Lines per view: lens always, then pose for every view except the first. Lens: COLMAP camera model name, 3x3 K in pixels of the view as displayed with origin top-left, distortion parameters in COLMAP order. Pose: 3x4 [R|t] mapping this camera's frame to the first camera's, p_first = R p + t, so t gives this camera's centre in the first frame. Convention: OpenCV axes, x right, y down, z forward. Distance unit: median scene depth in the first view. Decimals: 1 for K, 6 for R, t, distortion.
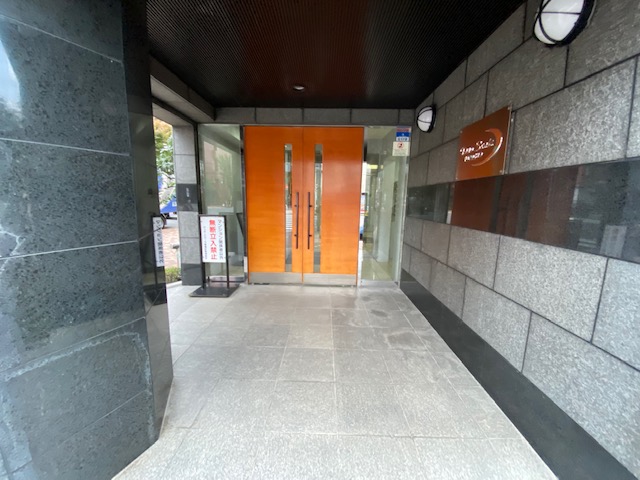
lens RADIAL K [[258.5, 0, 318.1], [0, 258.5, 240.6], [0, 0, 1]] dist [-0.014632, -0.001112]
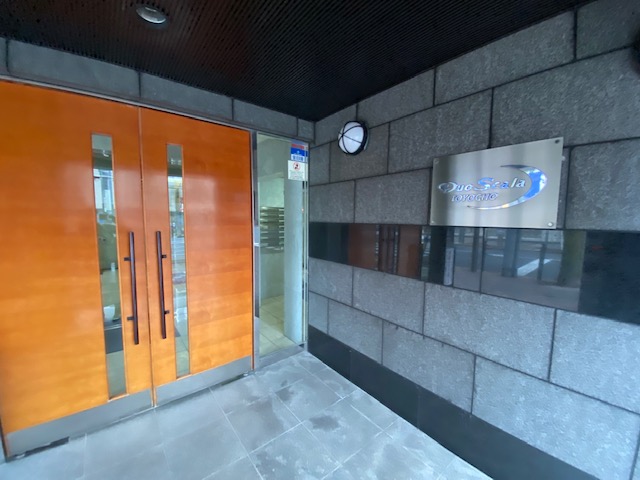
lens RADIAL K [[258.5, 0, 321.2], [0, 258.5, 241.1], [0, 0, 1]] dist [-0.014632, -0.001112]
pose [[0.761626, -0.069117, 0.644320, -0.149840], [0.108129, 0.993911, -0.021197, -0.152839], [-0.638932, 0.085814, 0.764462, 0.474814]]
